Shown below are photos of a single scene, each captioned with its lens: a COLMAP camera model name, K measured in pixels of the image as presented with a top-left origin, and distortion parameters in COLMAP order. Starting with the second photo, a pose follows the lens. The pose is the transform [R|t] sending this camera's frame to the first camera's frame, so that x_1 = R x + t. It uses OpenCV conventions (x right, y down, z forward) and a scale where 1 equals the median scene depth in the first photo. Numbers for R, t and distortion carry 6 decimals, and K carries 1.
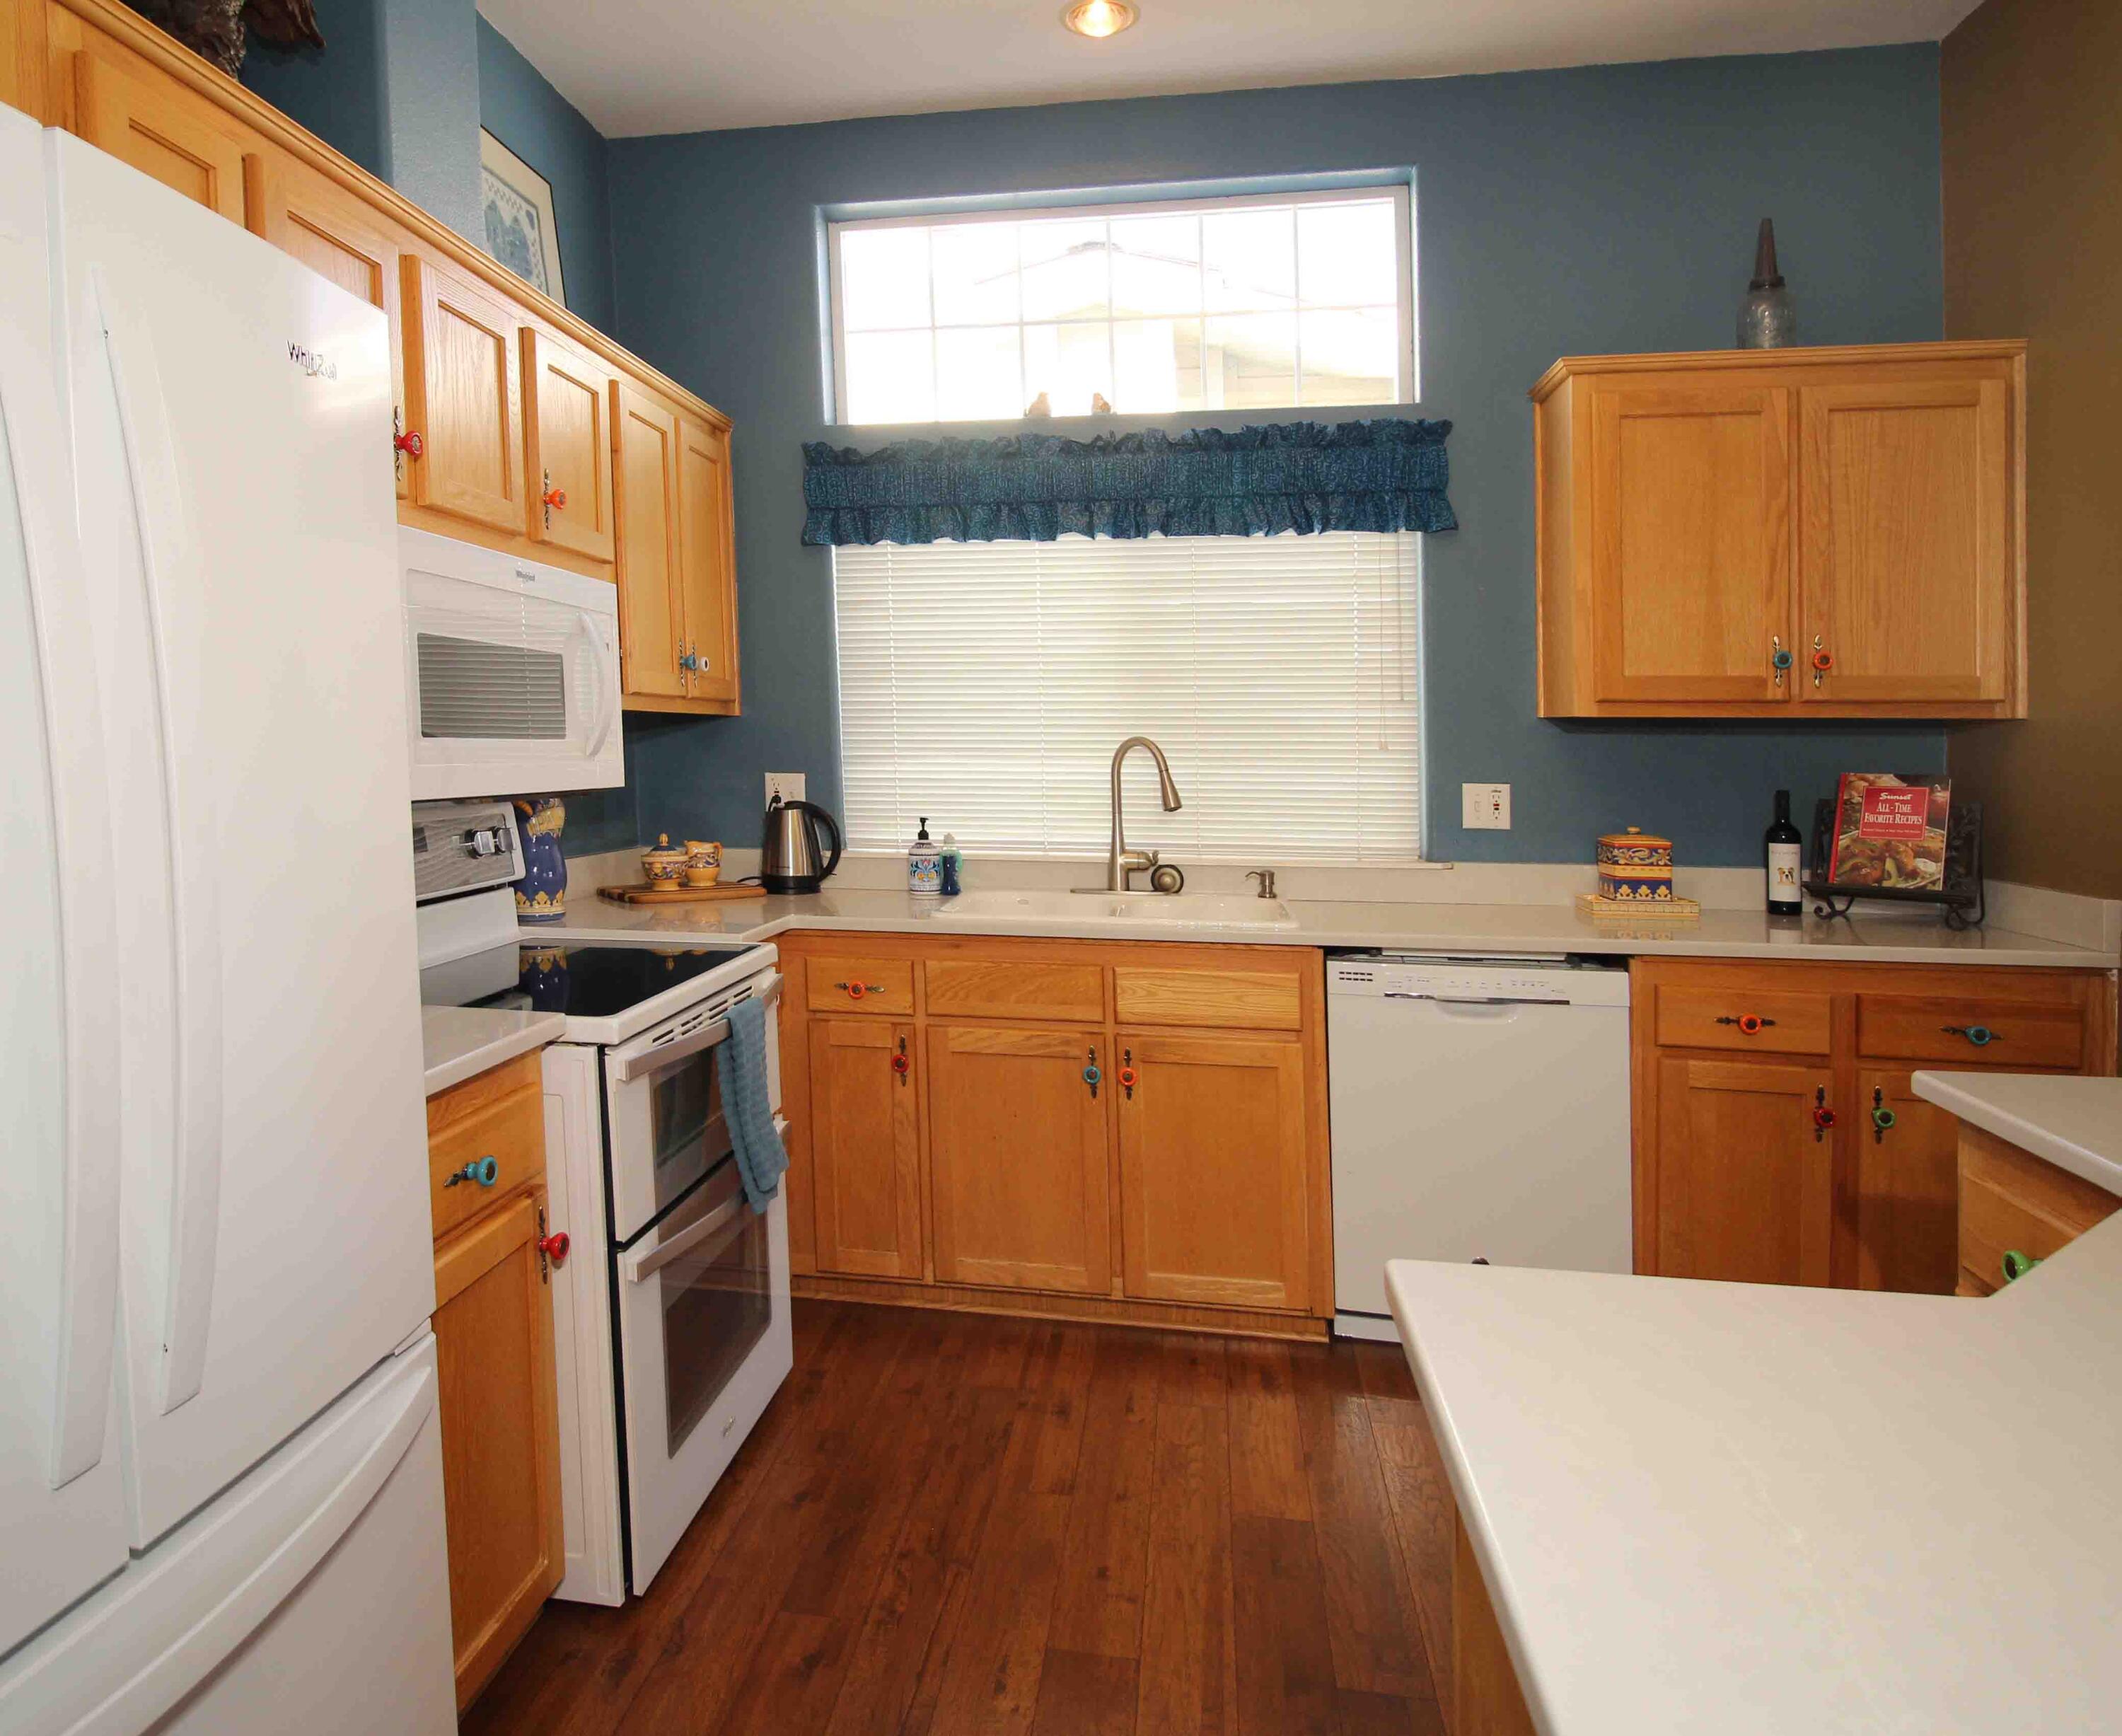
lens RADIAL K [[1374.8, 0, 917.7], [0, 1374.8, 826.0], [0, 0, 1]] dist [0.004051, 0.001511]
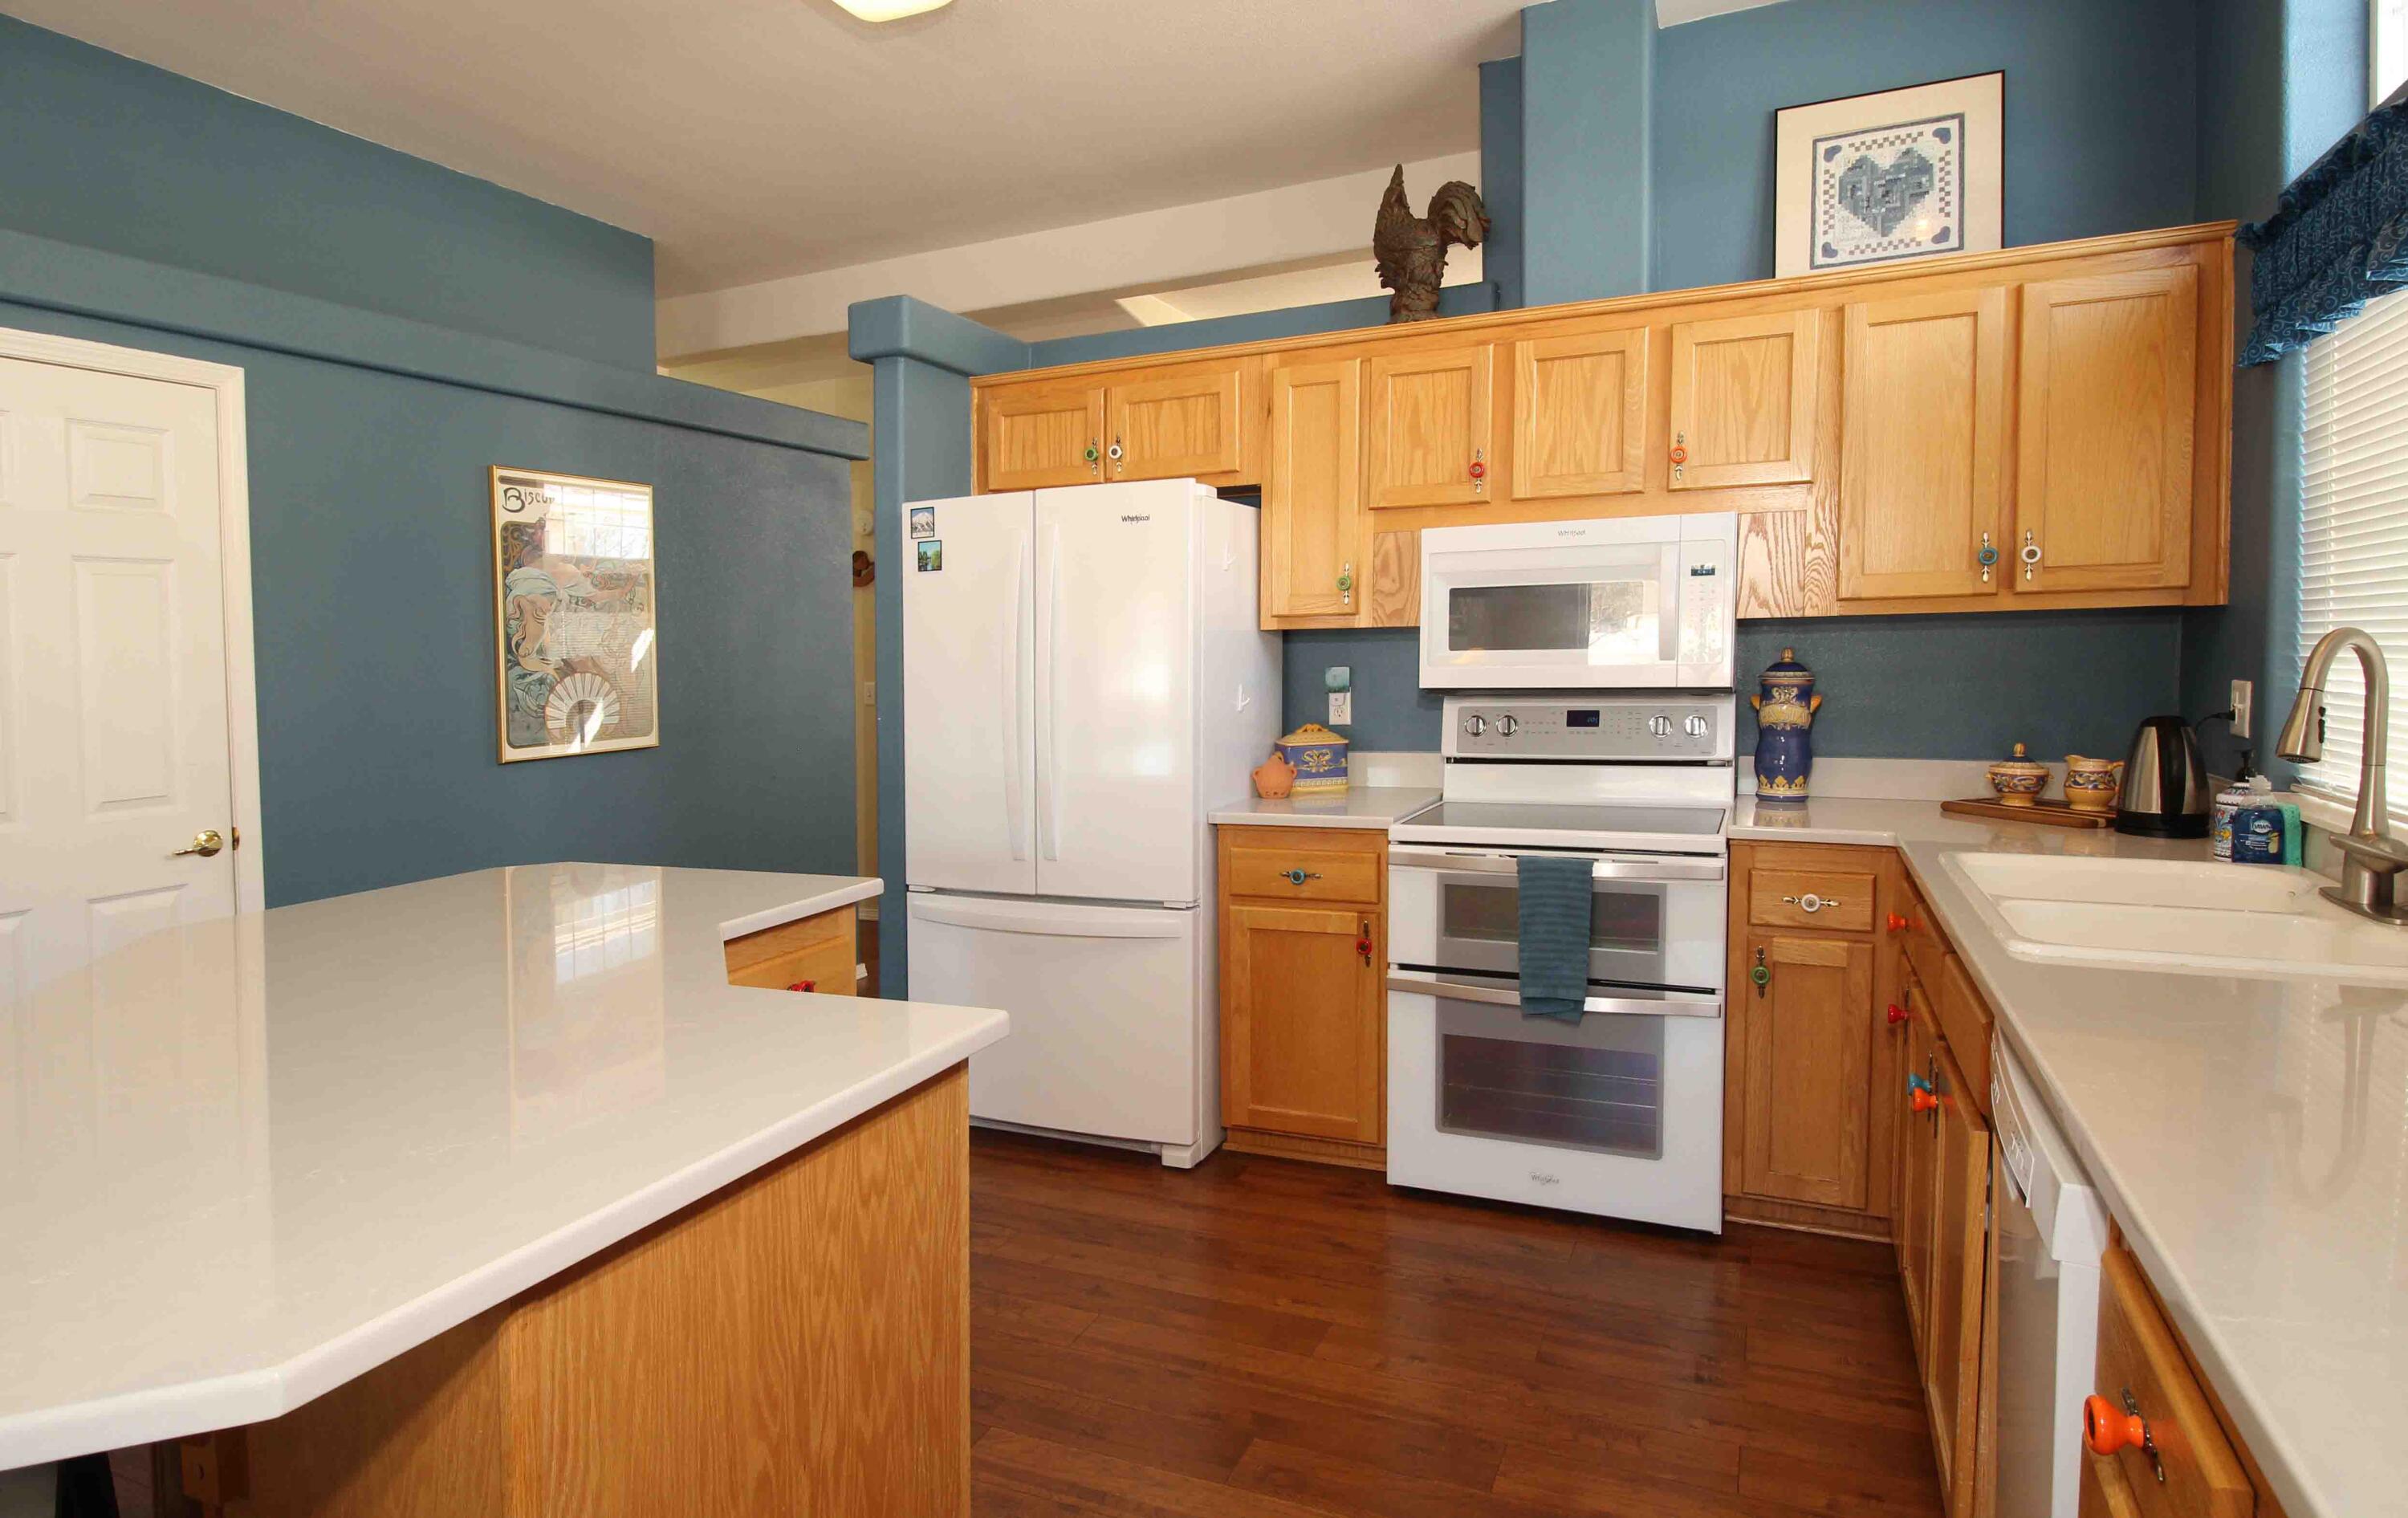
lens RADIAL K [[1291.9, 0, 1161.0], [0, 1291.9, 754.9], [0, 0, 1]] dist [-0.001189, -0.000186]
pose [[-0.262434, 0.073475, -0.962149, 0.825270], [-0.040778, 0.995362, 0.087134, -0.039577], [0.964088, 0.062101, -0.258220, 0.707021]]
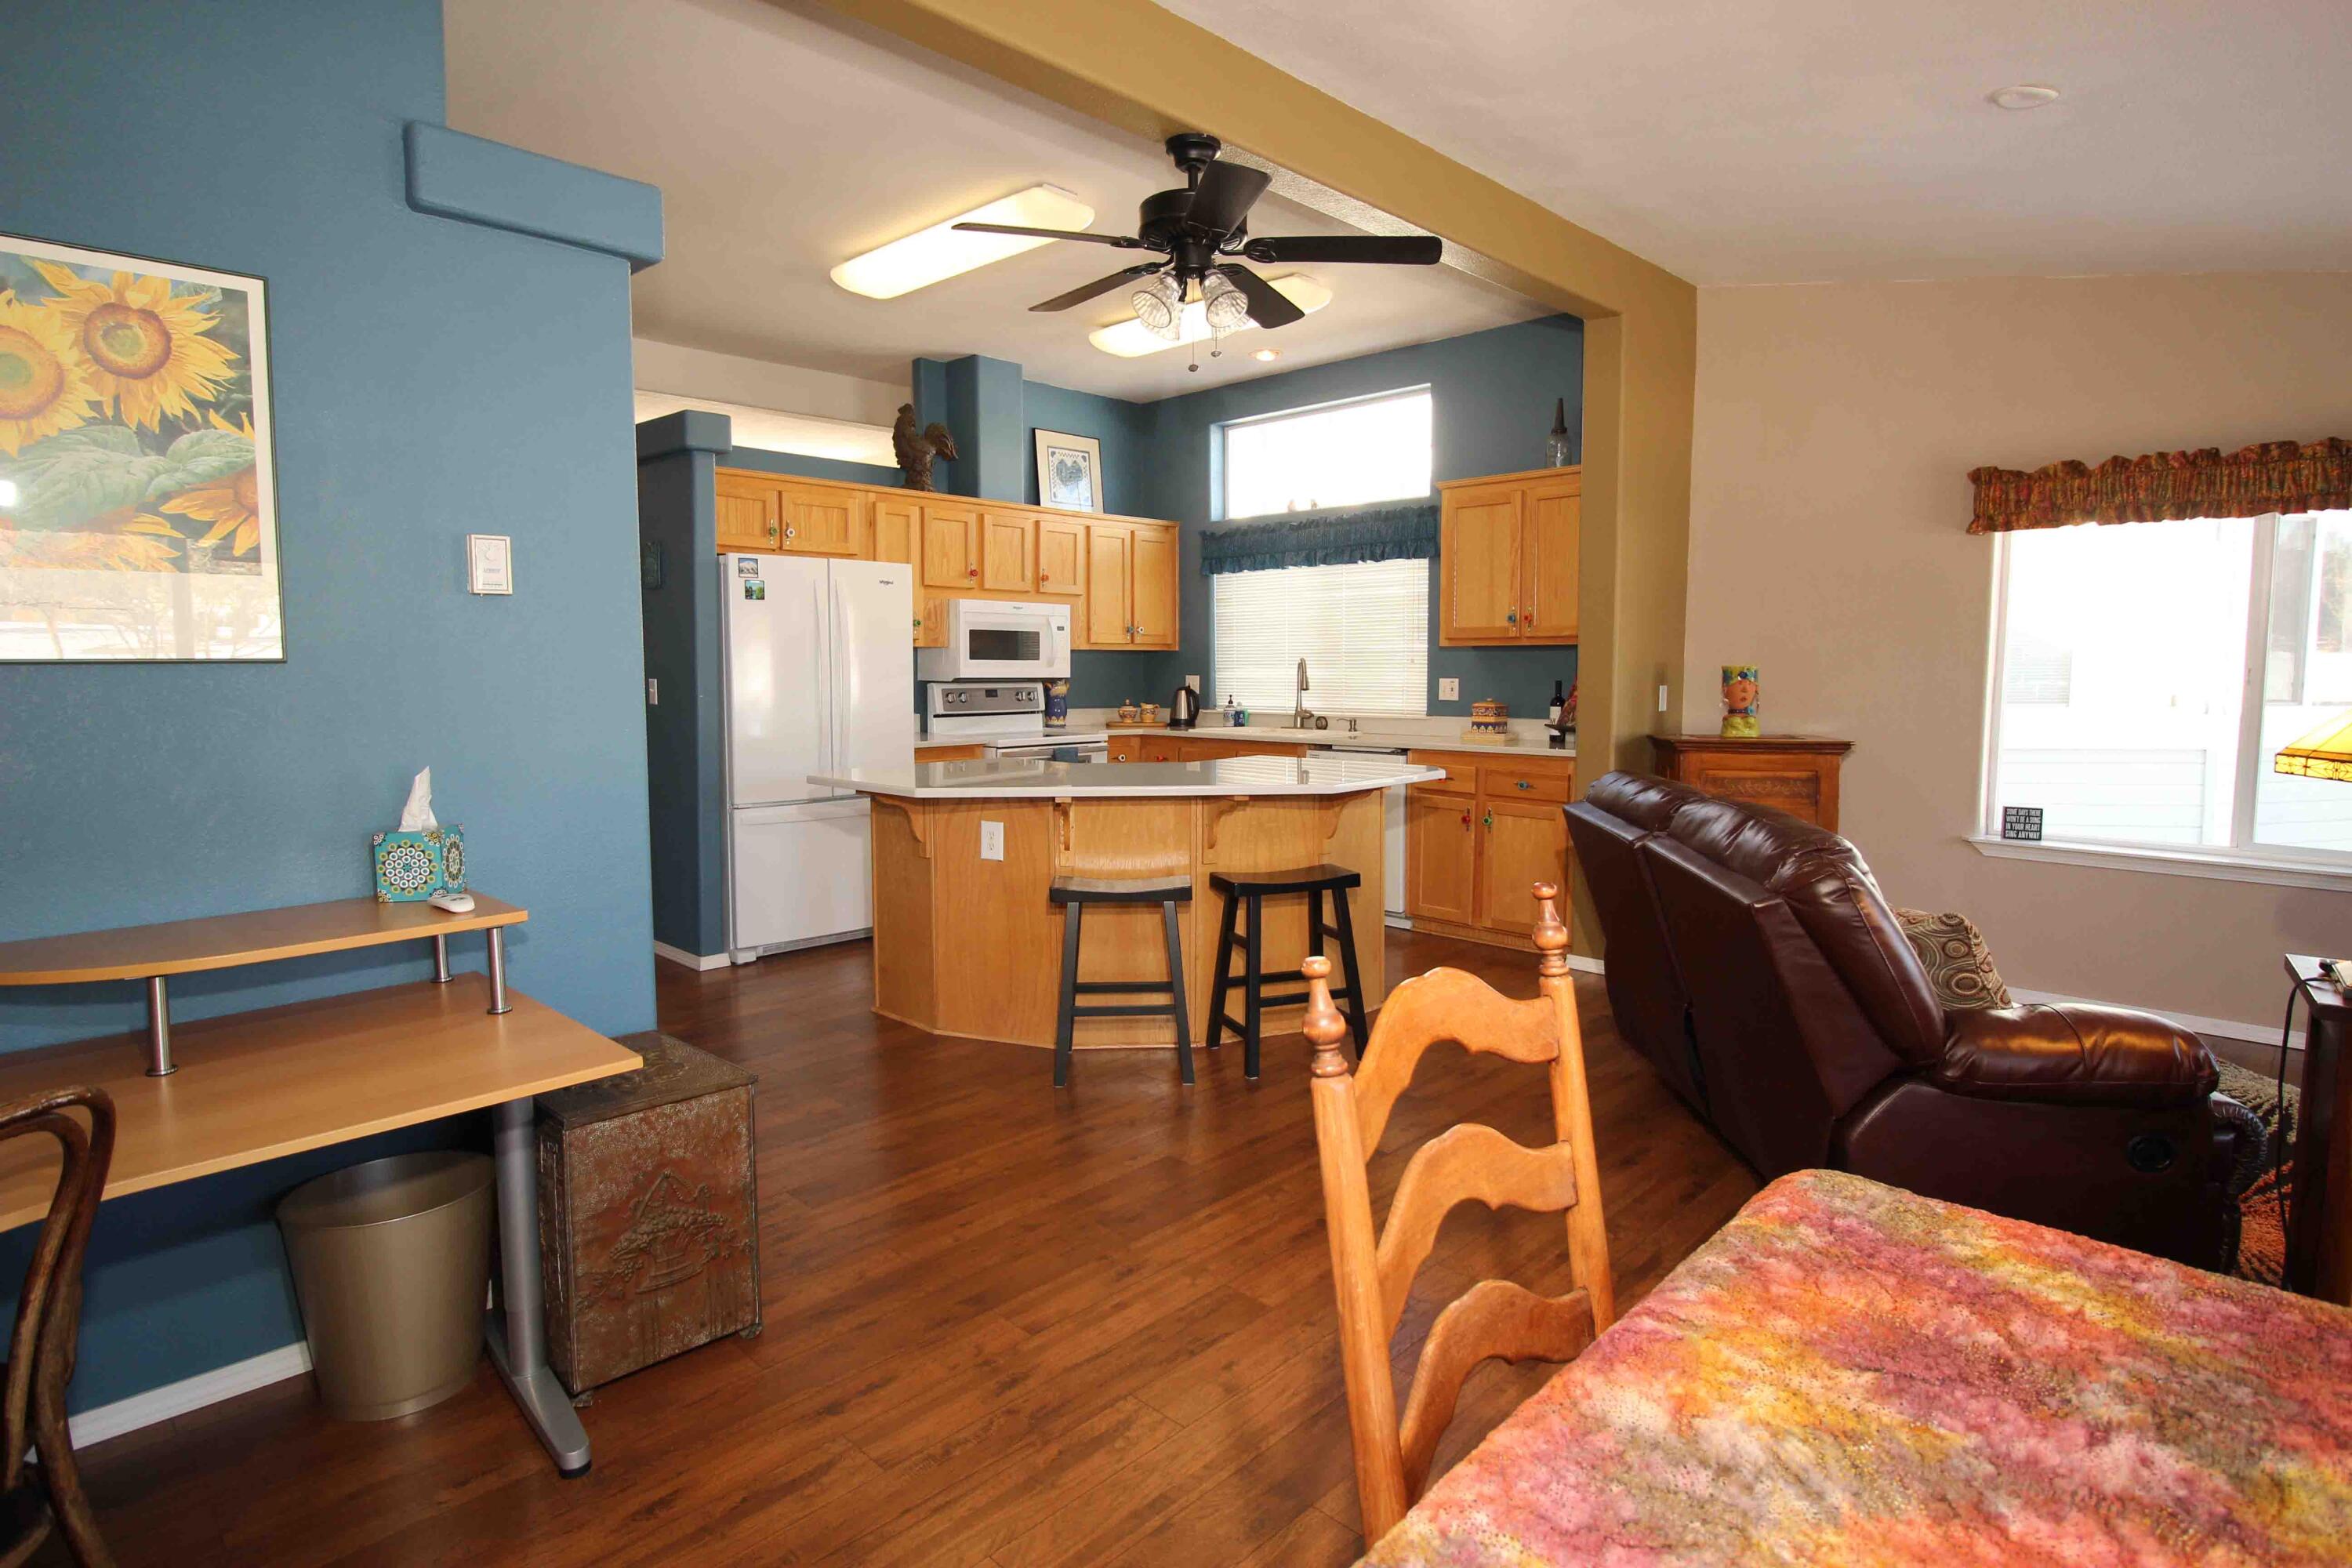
lens RADIAL K [[1305.4, 0, 1177.8], [0, 1305.4, 814.1], [0, 0, 1]] dist [0.007116, -0.019090]
pose [[0.818331, 0.058106, -0.571803, 1.286004], [-0.031666, 0.997923, 0.056089, 0.080249], [0.573875, -0.027792, 0.818471, -0.911026]]
